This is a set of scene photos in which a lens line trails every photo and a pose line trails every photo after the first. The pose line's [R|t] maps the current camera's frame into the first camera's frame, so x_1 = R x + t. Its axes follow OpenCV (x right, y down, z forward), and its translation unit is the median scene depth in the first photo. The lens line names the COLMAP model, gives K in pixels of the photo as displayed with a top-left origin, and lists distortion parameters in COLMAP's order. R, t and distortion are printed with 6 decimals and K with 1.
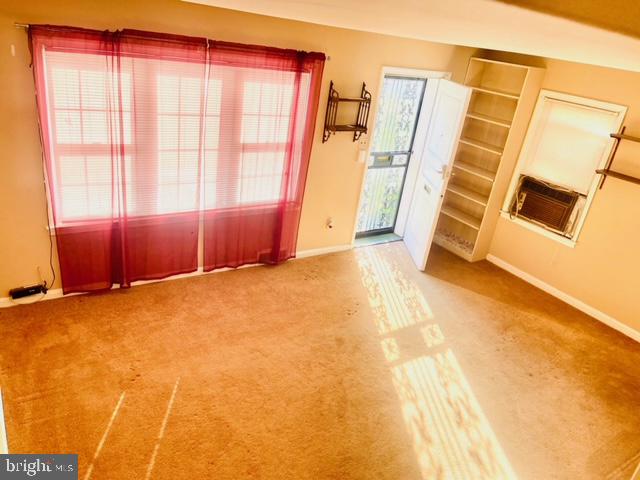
lens RADIAL K [[485.1, 0, 320.0], [0, 485.1, 240.0], [0, 0, 1]] dist [-0.005521, -0.000480]
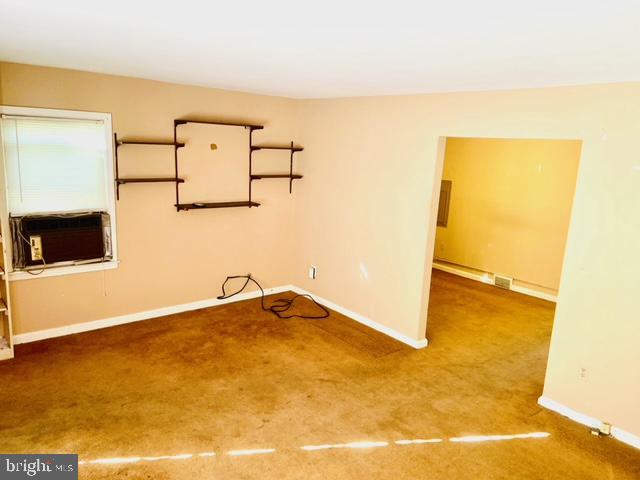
lens RADIAL K [[484.9, 0, 320.0], [0, 484.9, 240.0], [0, 0, 1]] dist [0.130547, -0.167704]
pose [[-0.119790, -0.333690, 0.935041, -0.422627], [0.324630, 0.876885, 0.354525, -0.256704], [-0.938225, 0.346011, 0.003284, 0.654674]]
